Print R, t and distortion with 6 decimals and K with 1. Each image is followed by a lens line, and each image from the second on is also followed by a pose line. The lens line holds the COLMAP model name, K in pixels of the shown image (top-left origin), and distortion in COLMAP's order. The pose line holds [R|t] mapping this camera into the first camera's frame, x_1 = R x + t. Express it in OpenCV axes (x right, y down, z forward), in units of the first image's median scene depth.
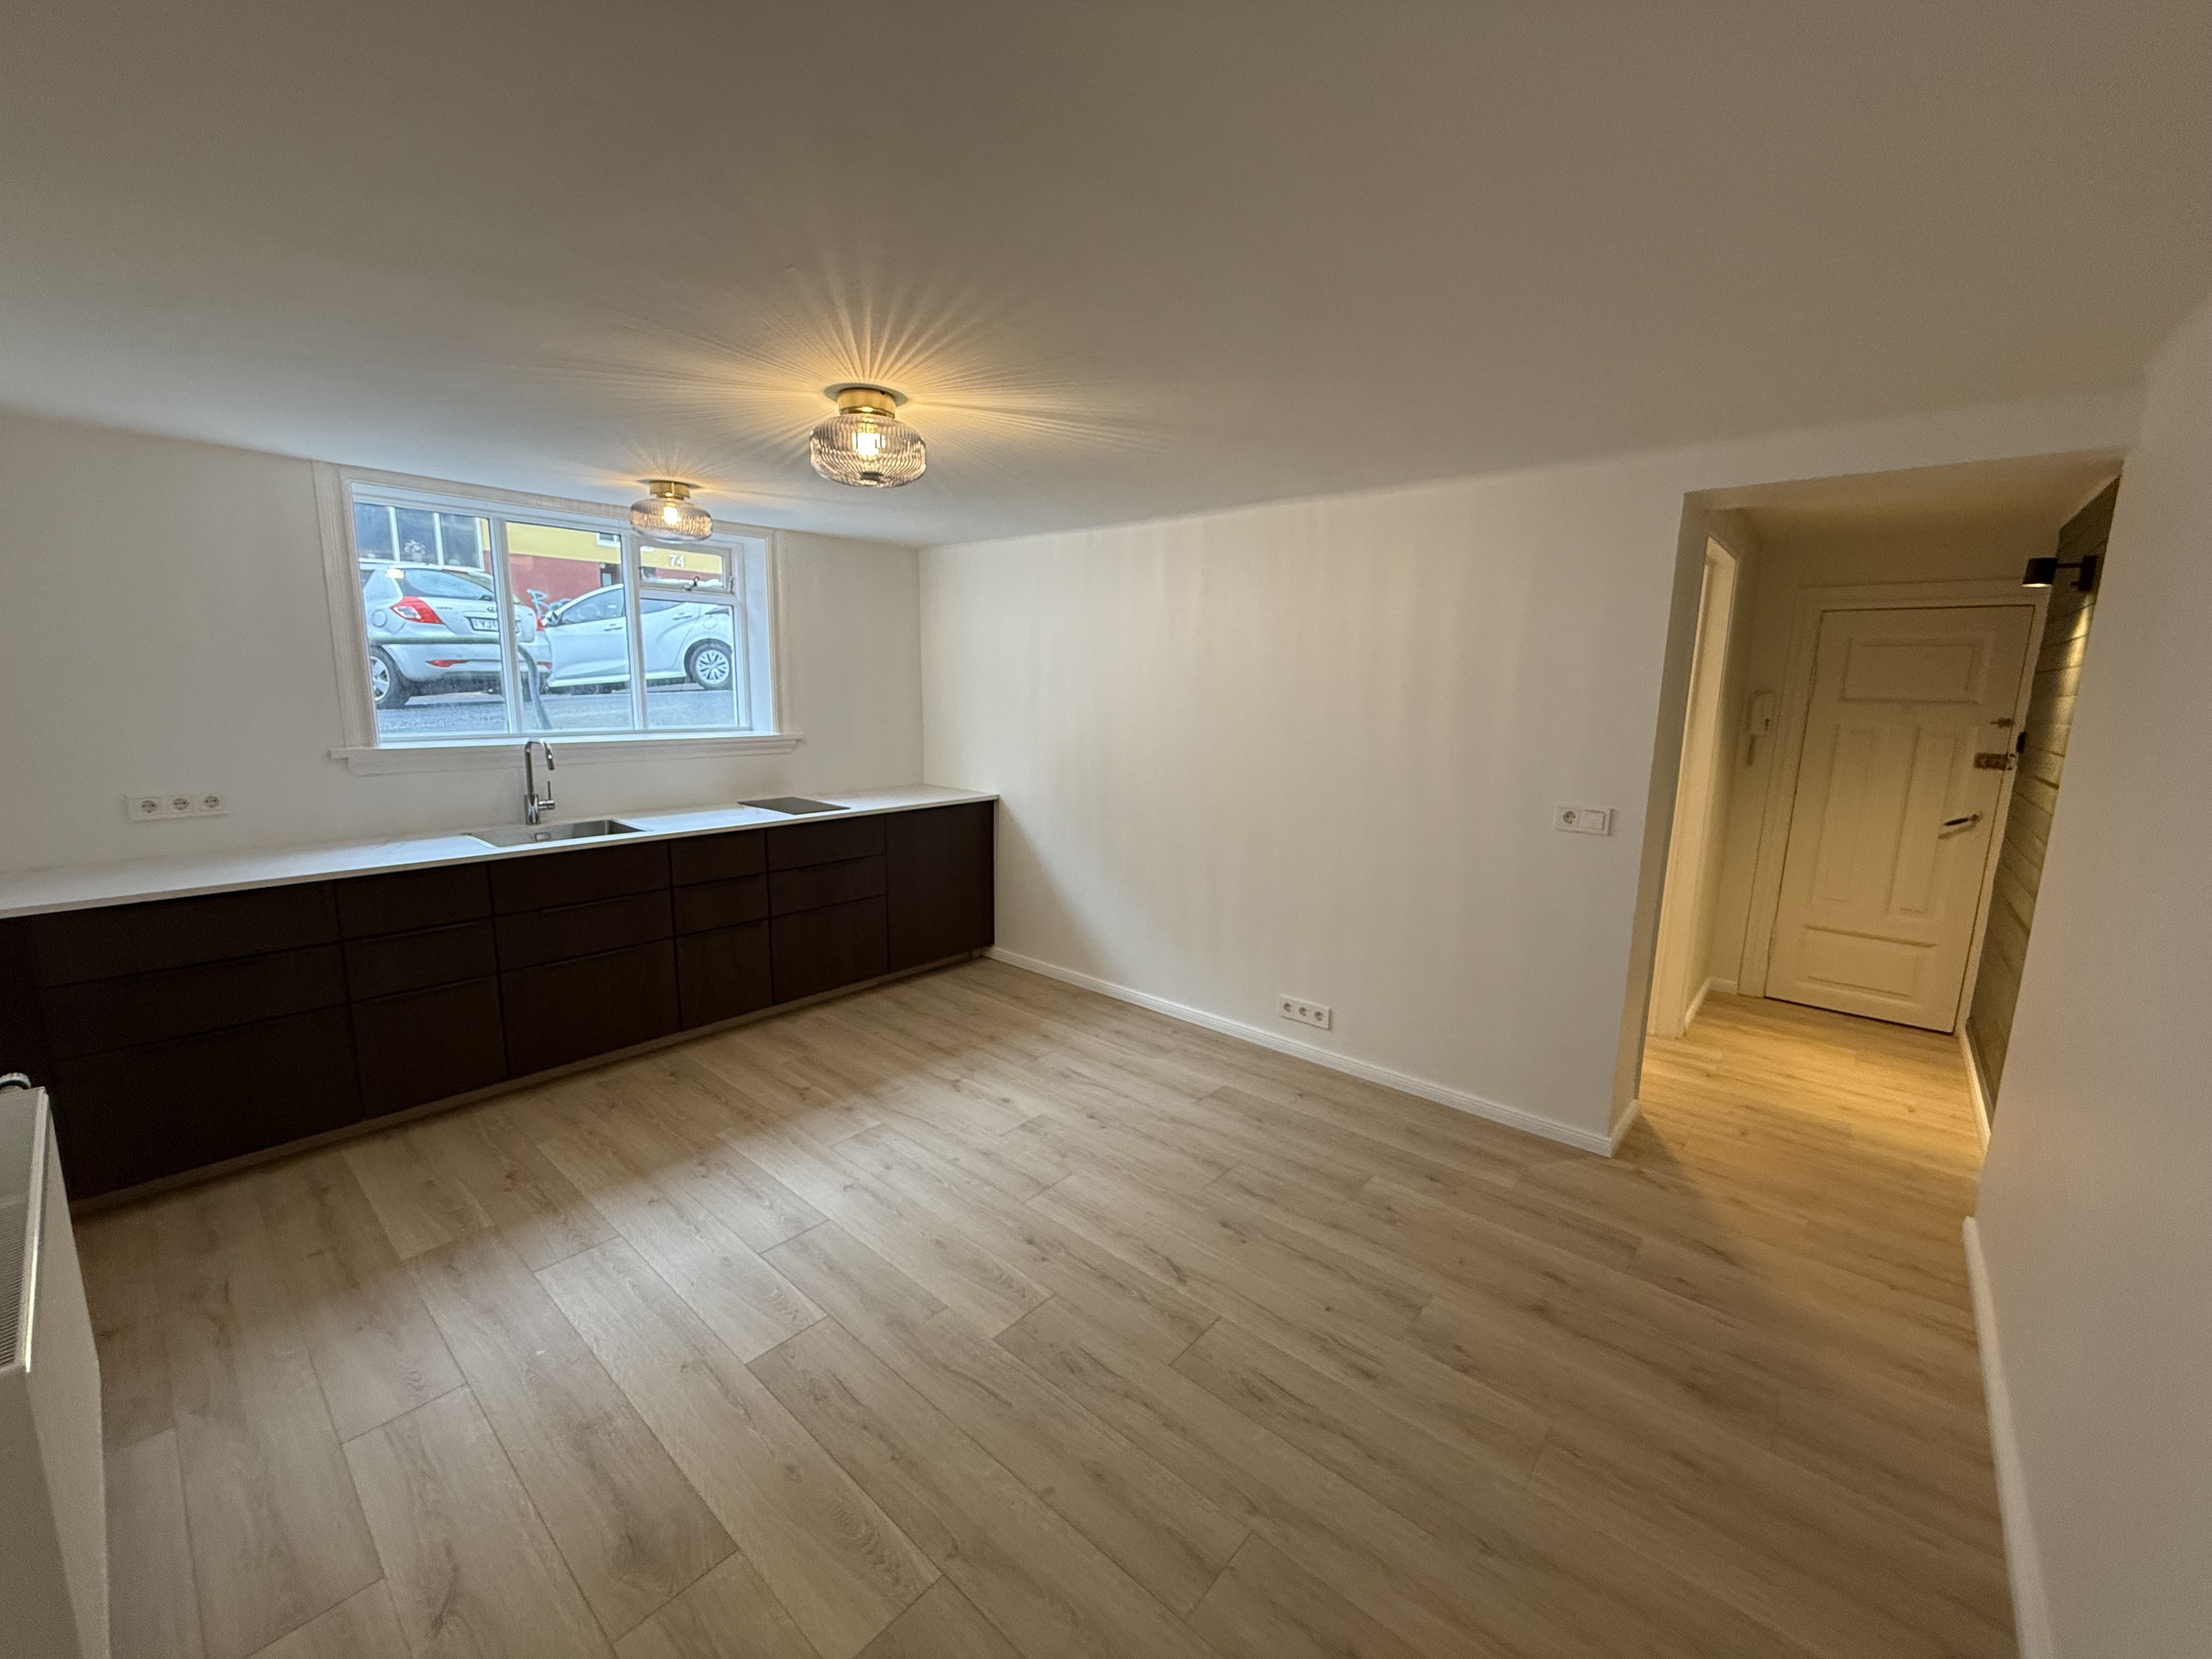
lens RADIAL K [[877.8, 0, 1101.5], [0, 877.8, 825.6], [0, 0, 1]] dist [0.000595, 0.000155]
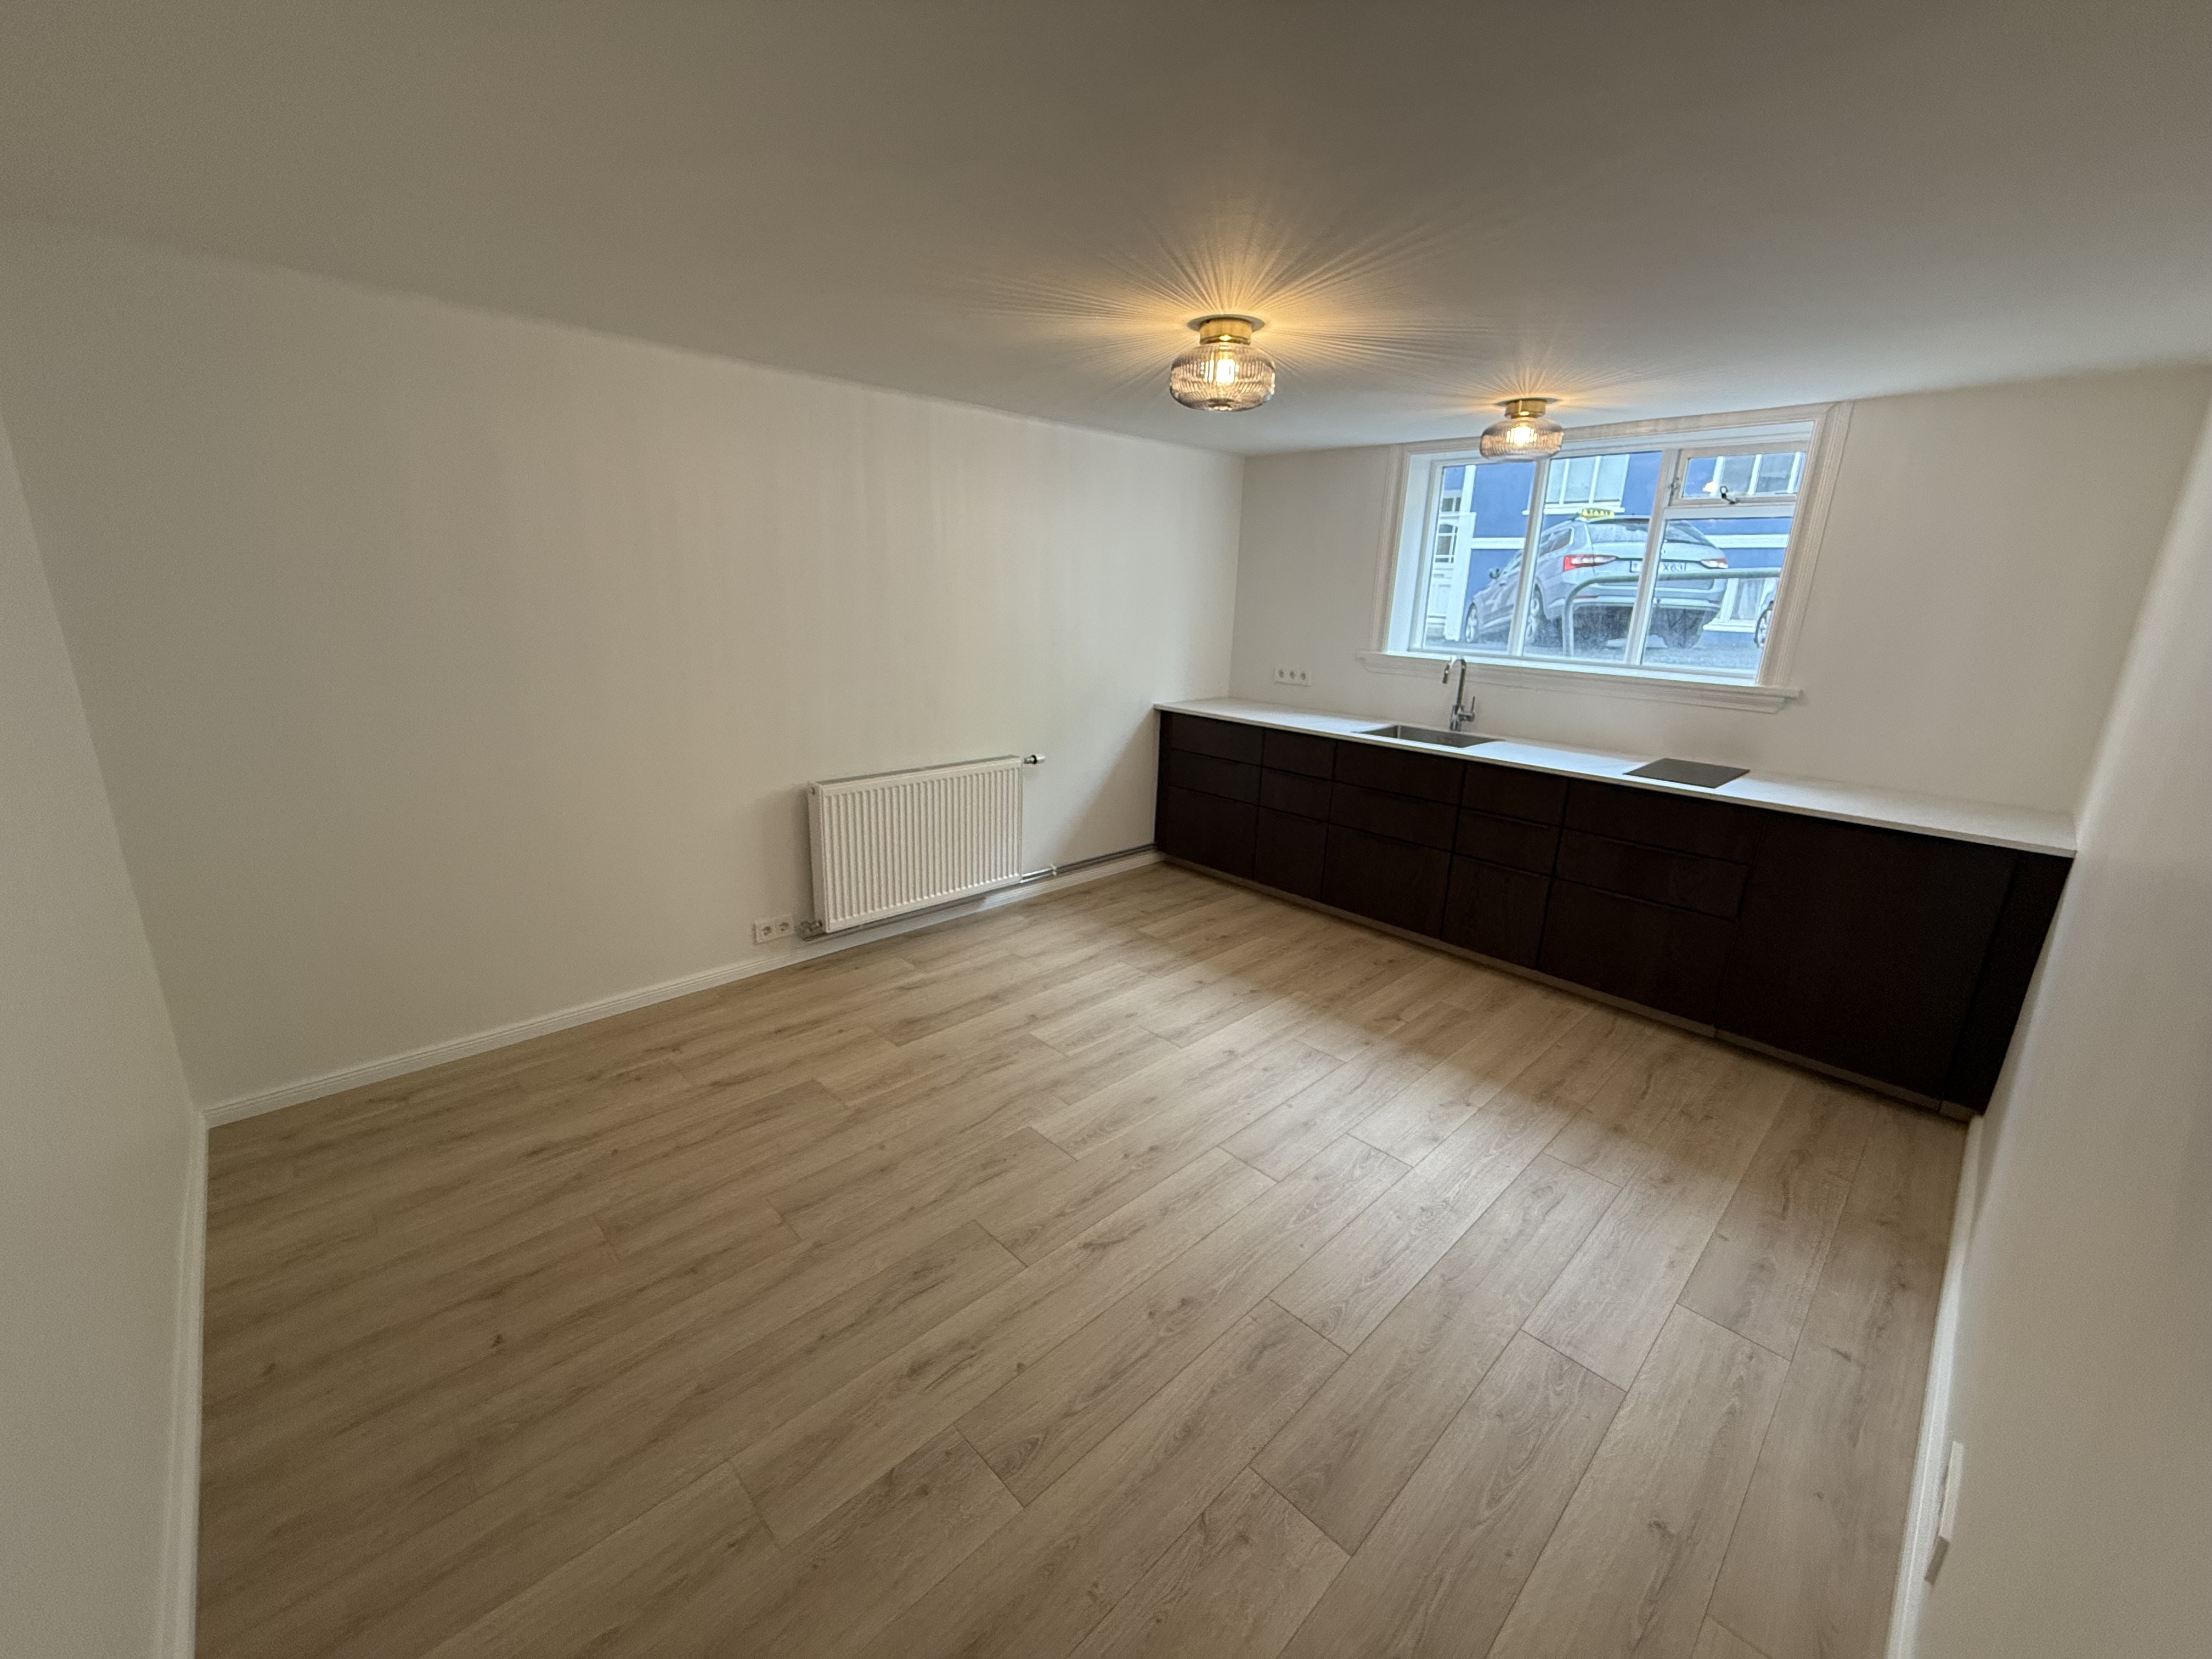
lens RADIAL K [[877.8, 0, 1095.6], [0, 877.8, 828.7], [0, 0, 1]] dist [0.000595, 0.000155]
pose [[-0.086568, 0.251052, -0.964095, 0.671896], [-0.193845, 0.944988, 0.263482, -0.113437], [0.977205, 0.209694, -0.033140, 0.725308]]
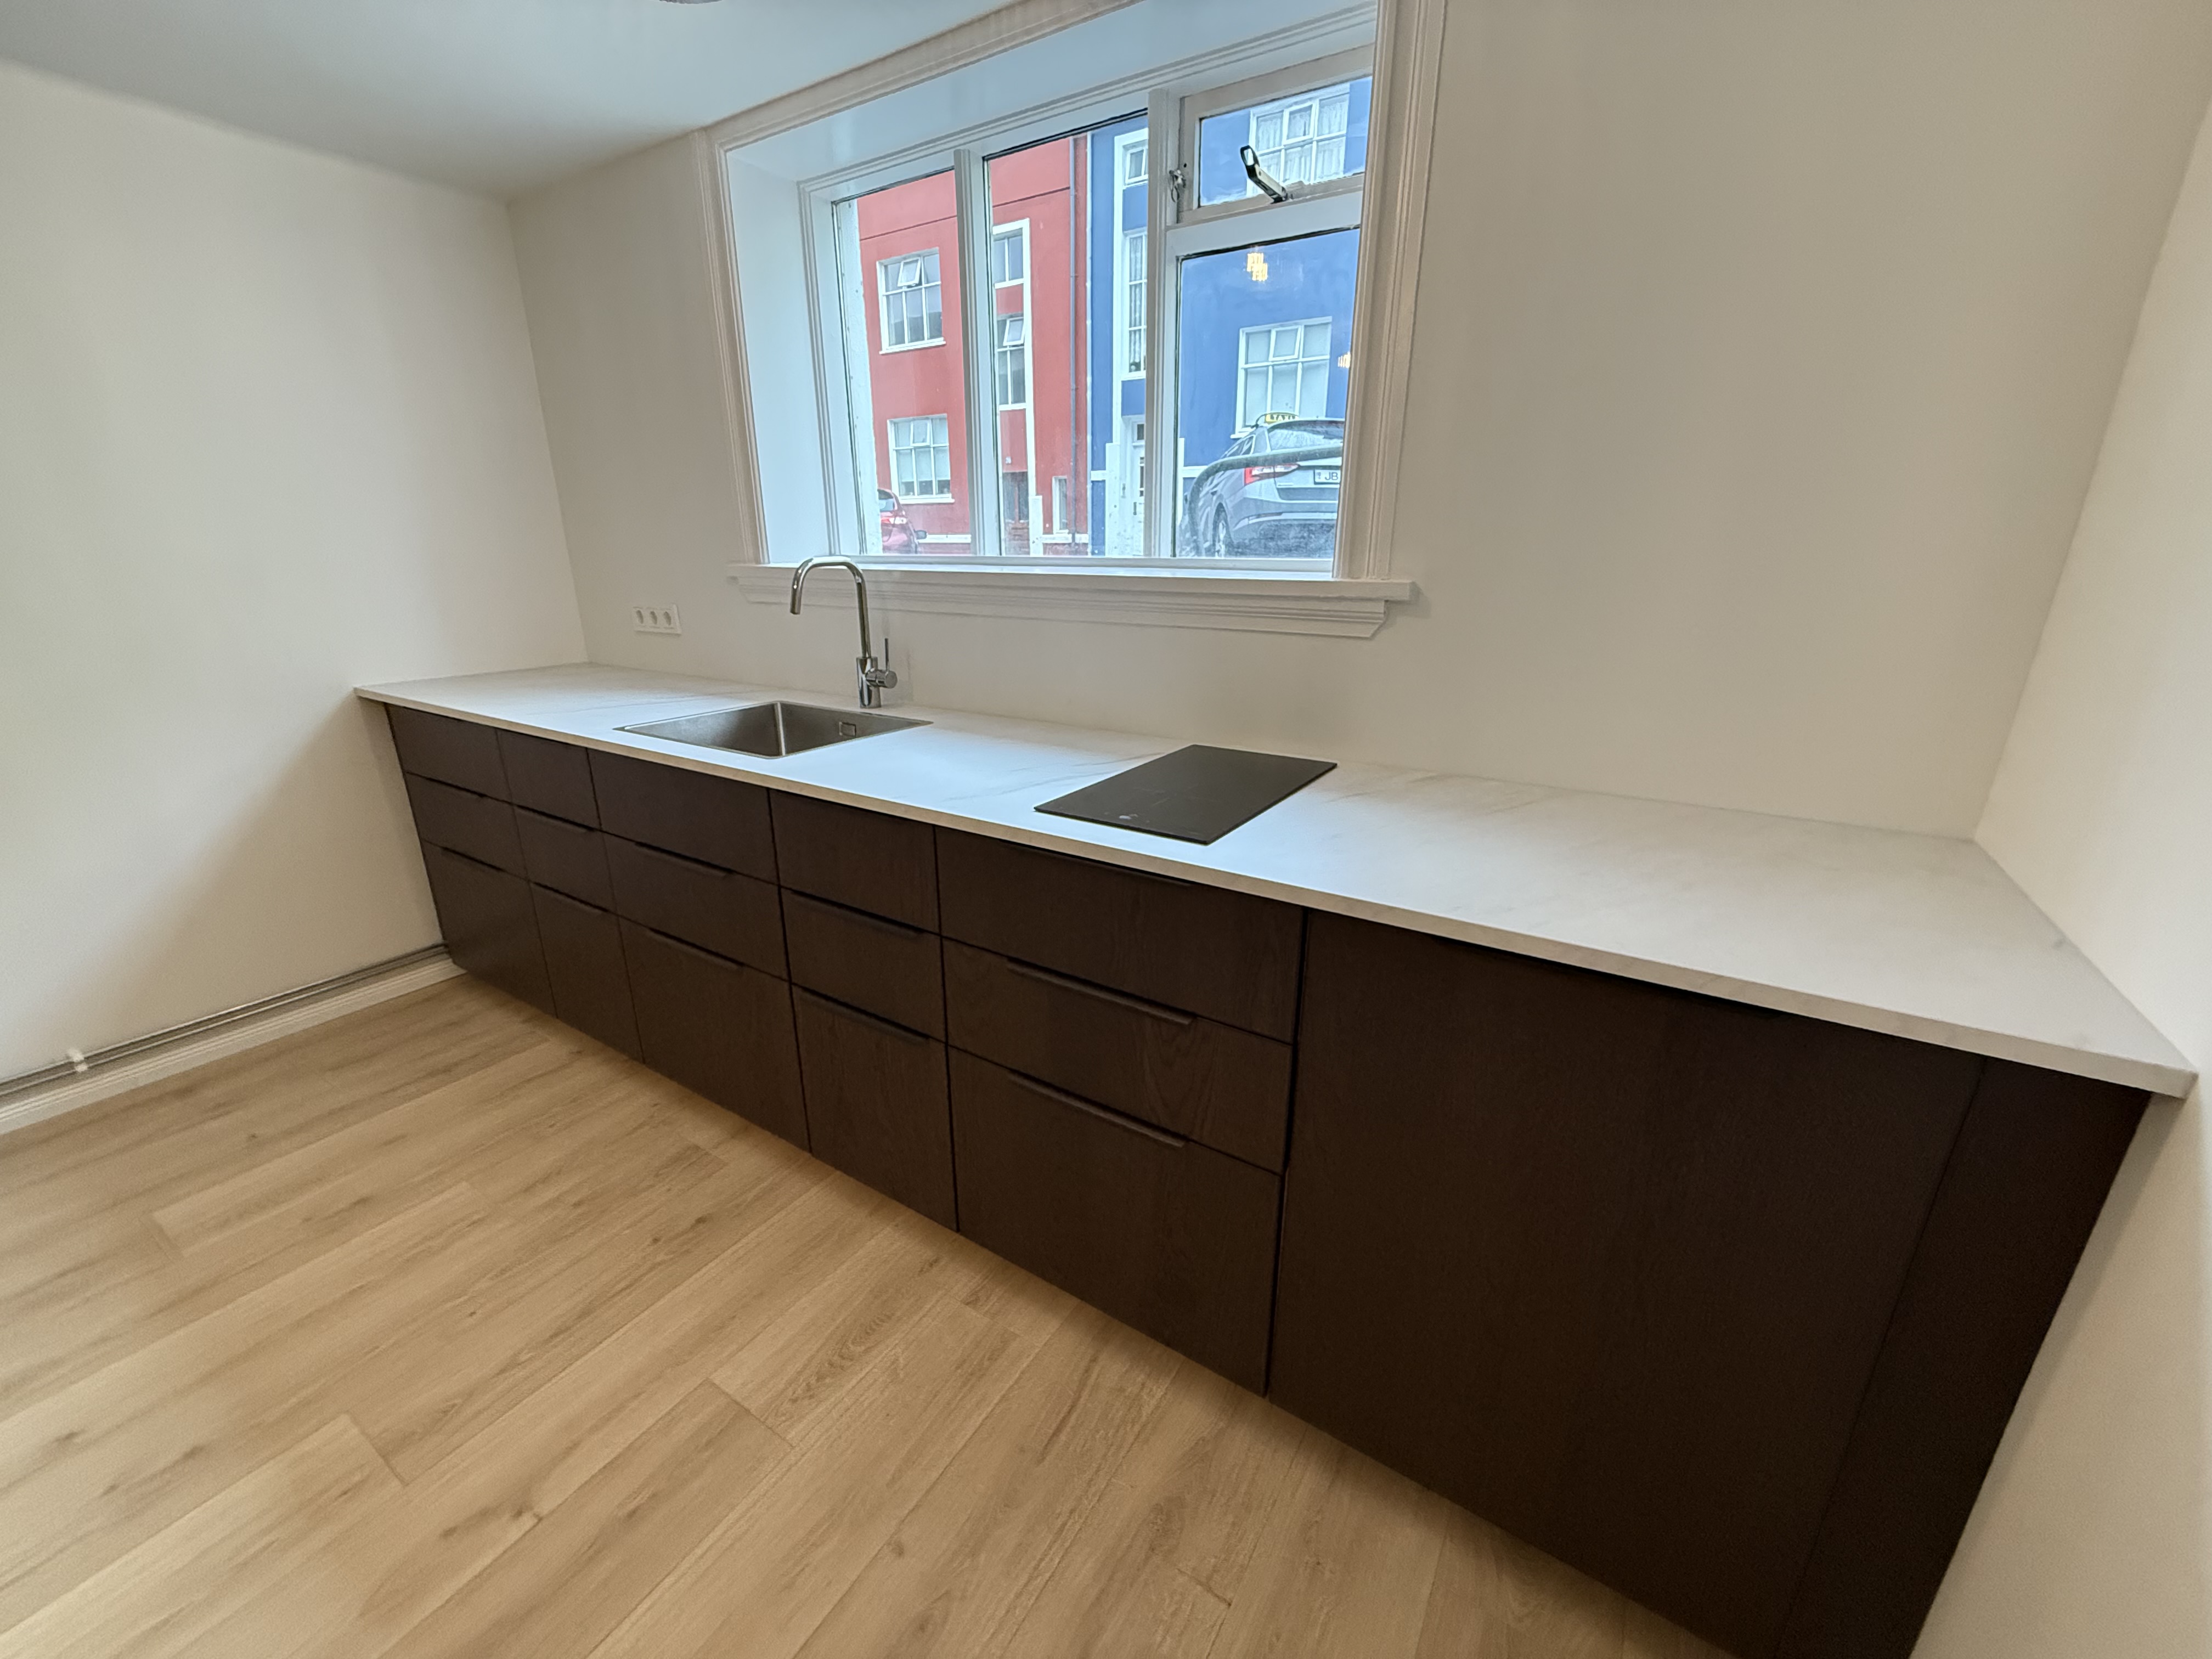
lens RADIAL K [[877.8, 0, 1095.7], [0, 877.8, 827.9], [0, 0, 1]] dist [0.000595, 0.000155]
pose [[0.149407, 0.290122, -0.945255, -0.032647], [-0.160285, 0.950447, 0.266381, -0.130729], [0.975698, 0.111711, 0.188505, 1.267541]]
